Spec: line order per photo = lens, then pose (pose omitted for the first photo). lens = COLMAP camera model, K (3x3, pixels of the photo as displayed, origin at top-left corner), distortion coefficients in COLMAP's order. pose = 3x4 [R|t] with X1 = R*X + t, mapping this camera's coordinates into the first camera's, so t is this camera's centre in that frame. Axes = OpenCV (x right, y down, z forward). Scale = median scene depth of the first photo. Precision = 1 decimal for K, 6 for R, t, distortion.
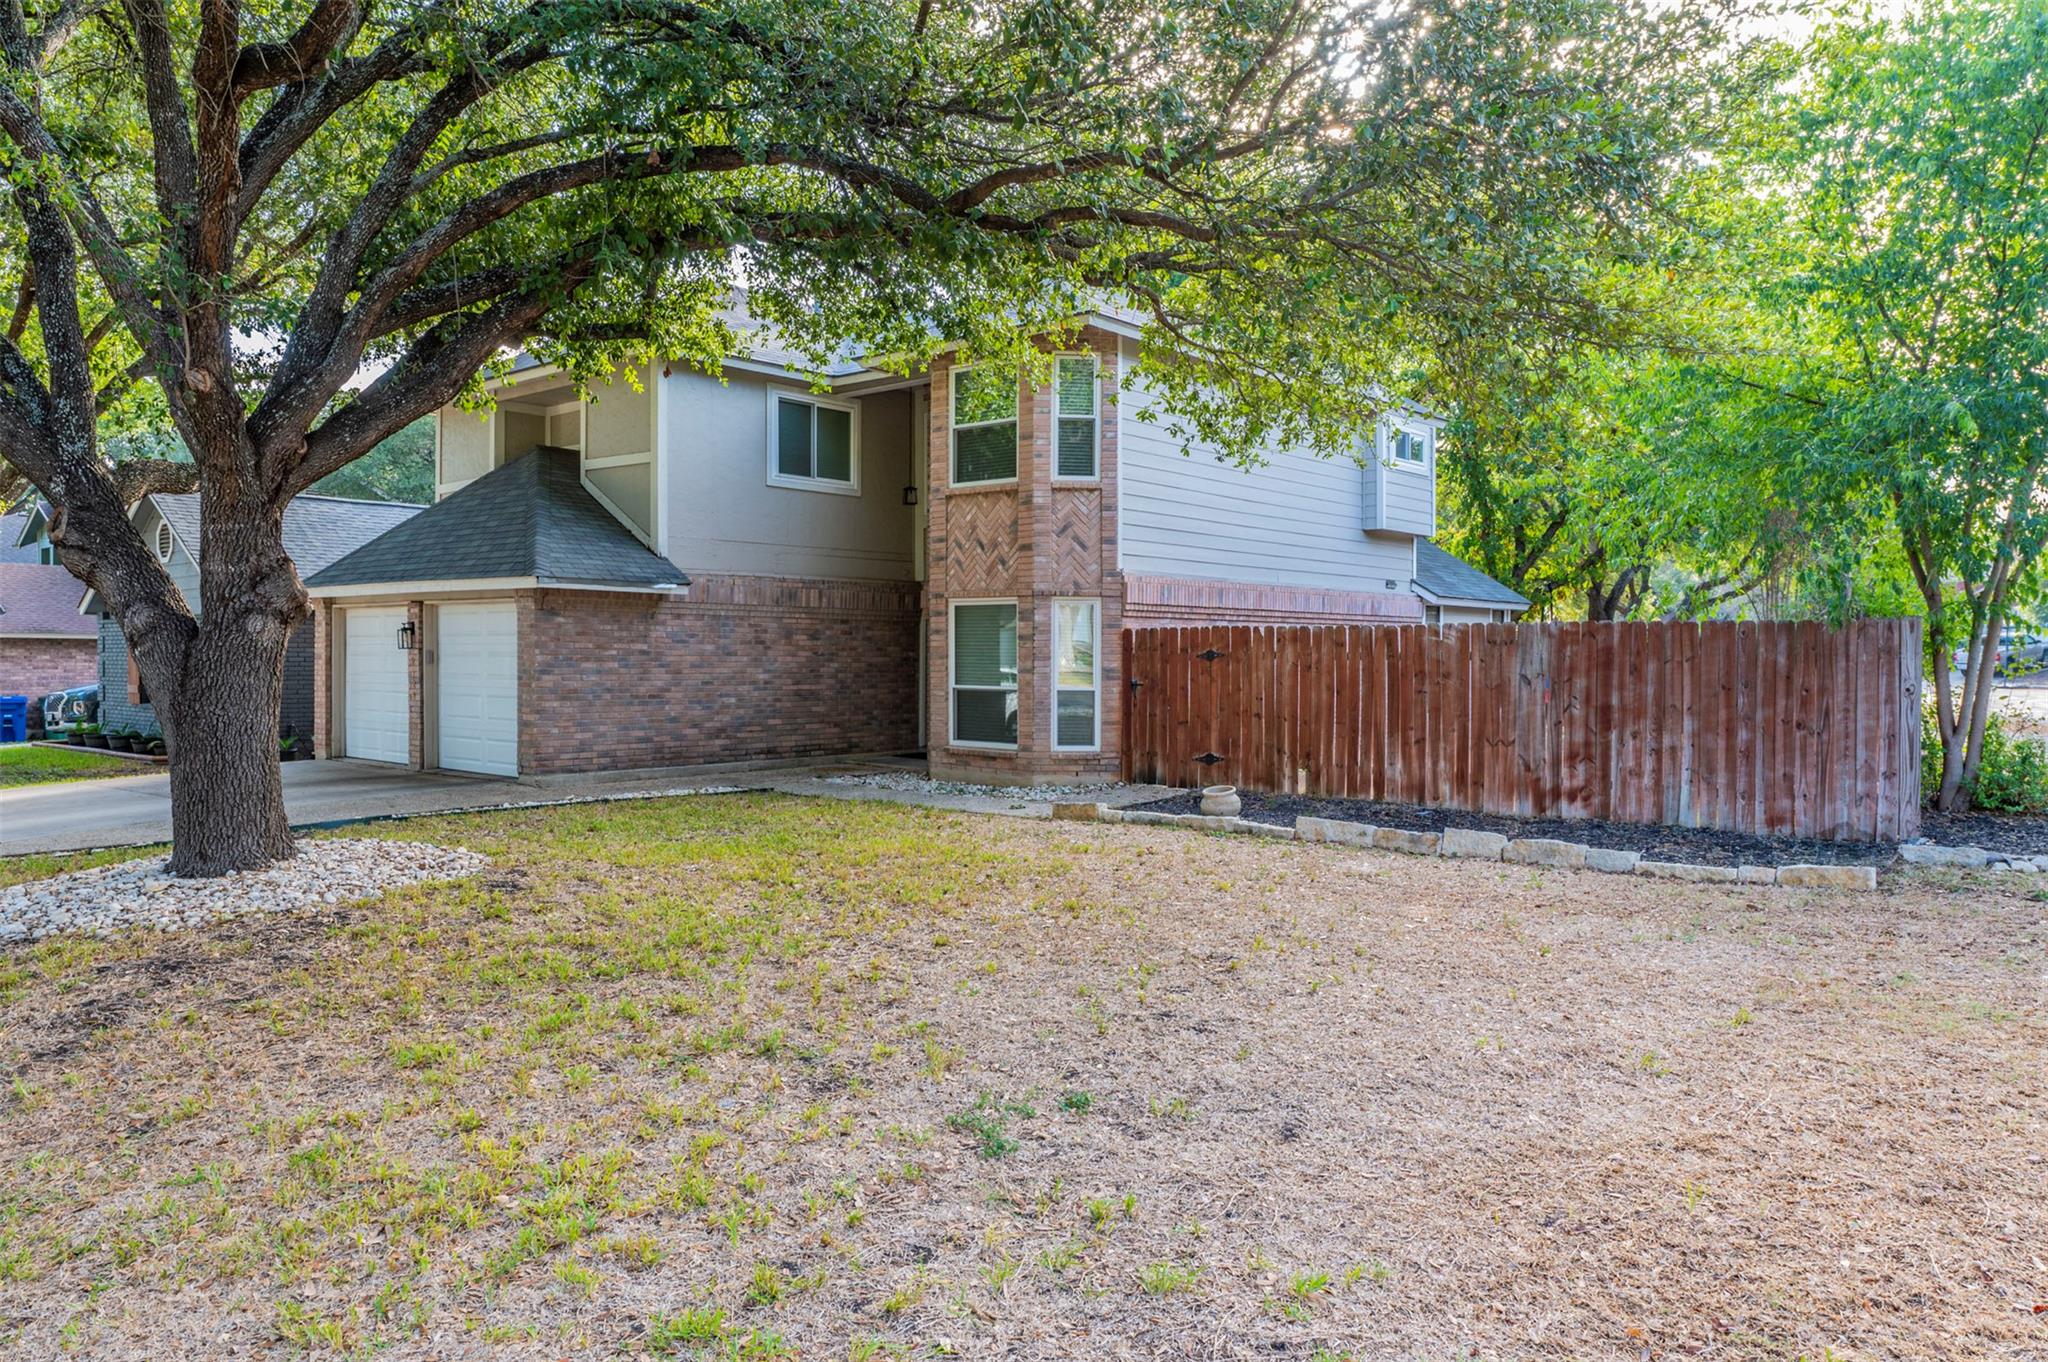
lens RADIAL K [[1402.1, 0, 1024.0], [0, 1402.1, 681.0], [0, 0, 1]] dist [-0.002224, -0.000582]
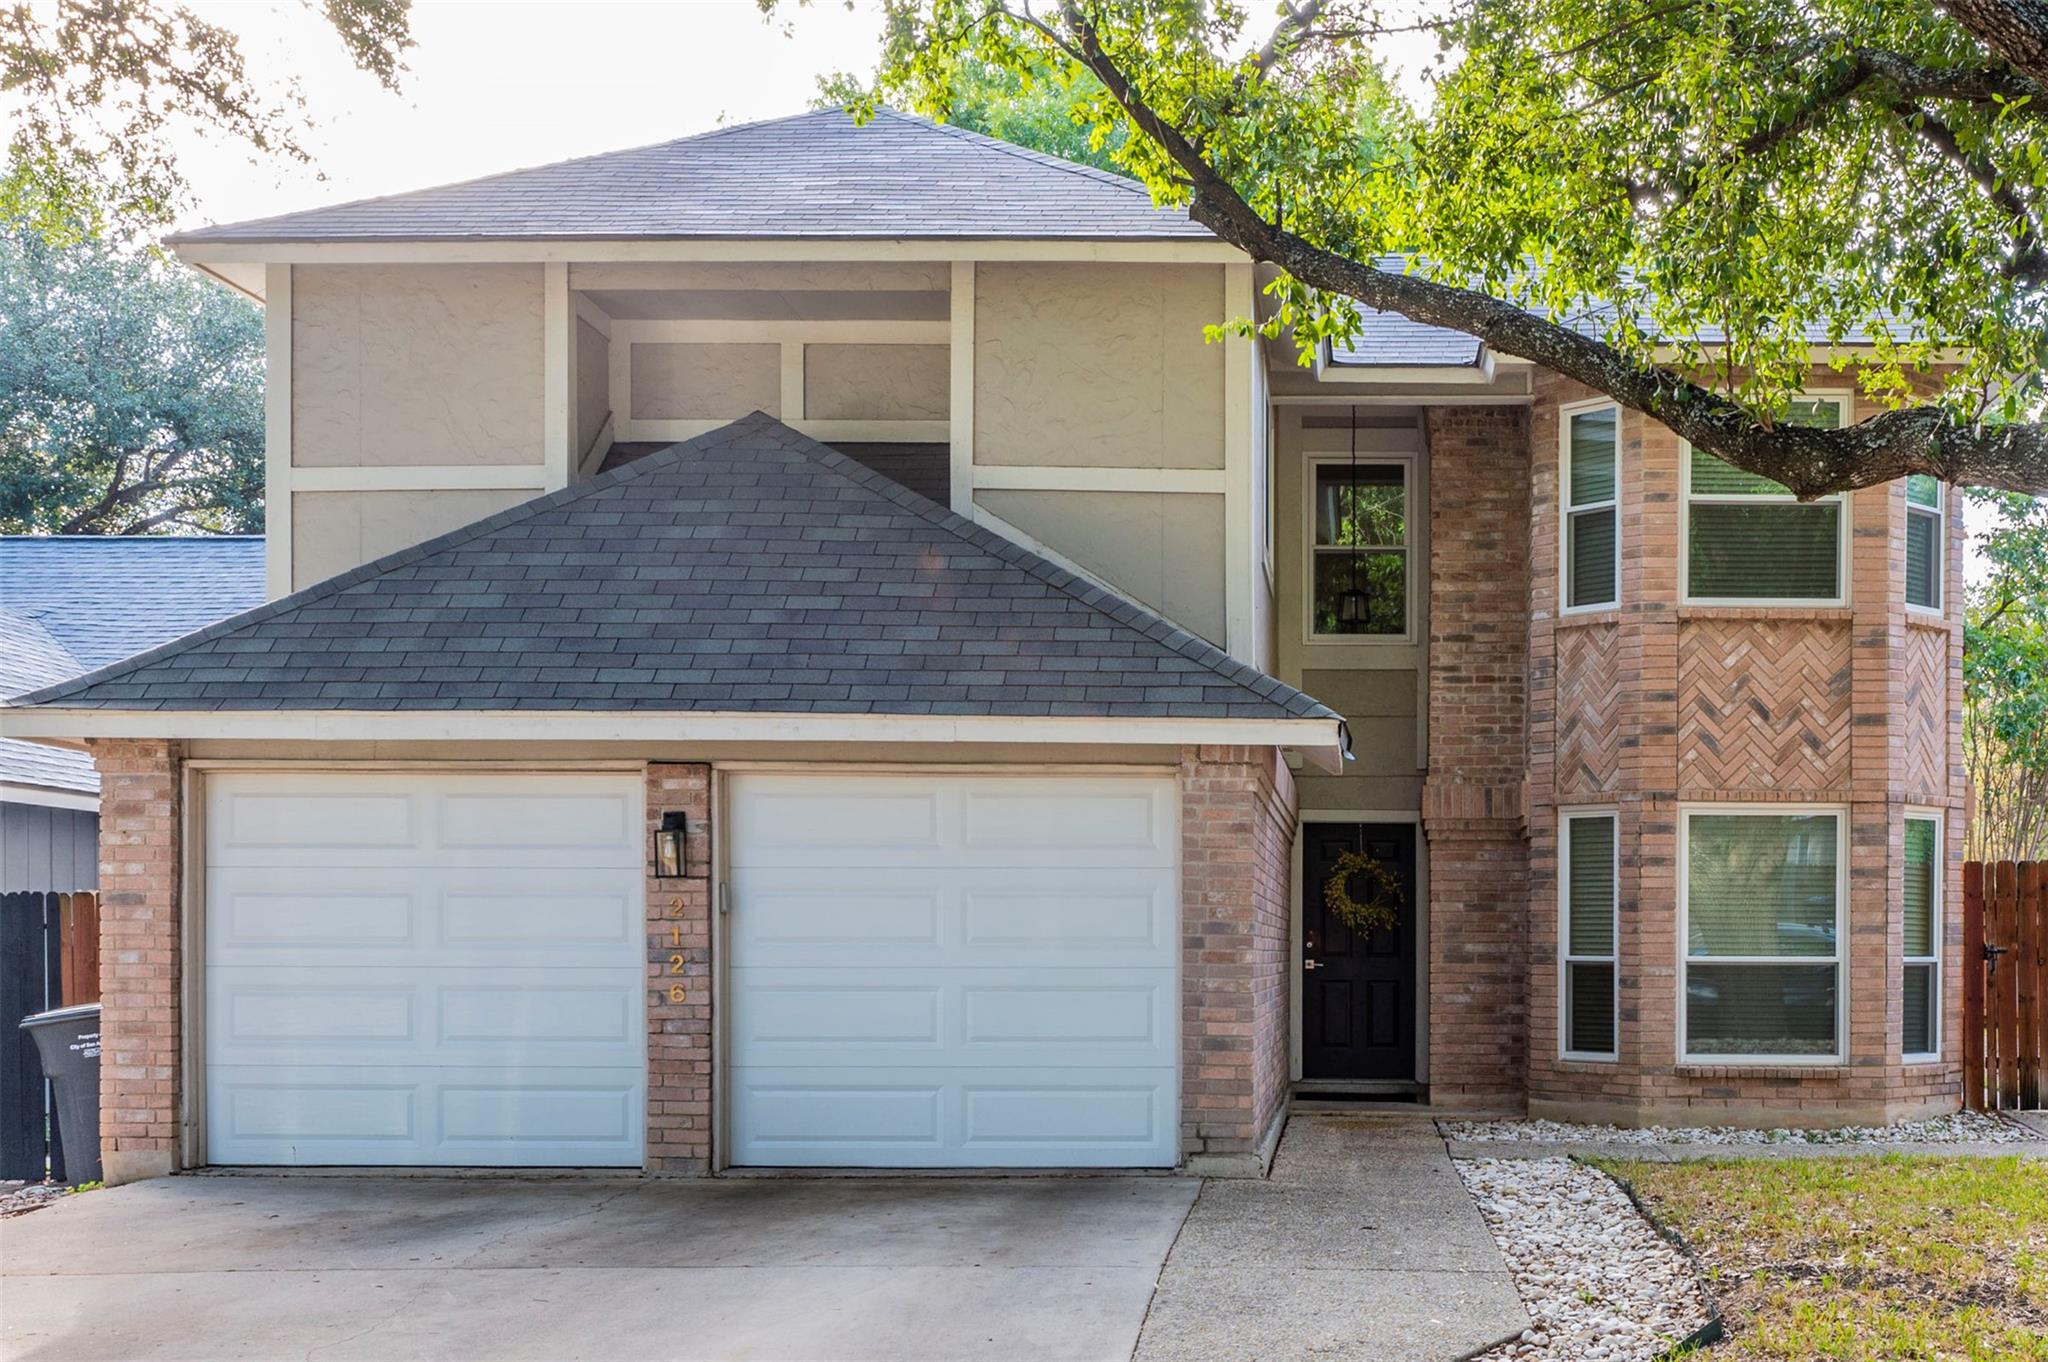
lens RADIAL K [[2413.7, 0, 1347.4], [0, 2413.7, 978.2], [0, 0, 1]] dist [0.002042, -0.027057]
pose [[0.751742, -0.011602, 0.659356, -0.828207], [0.014548, 0.999894, 0.001007, 0.009048], [-0.659297, 0.008835, 0.751830, 0.380894]]
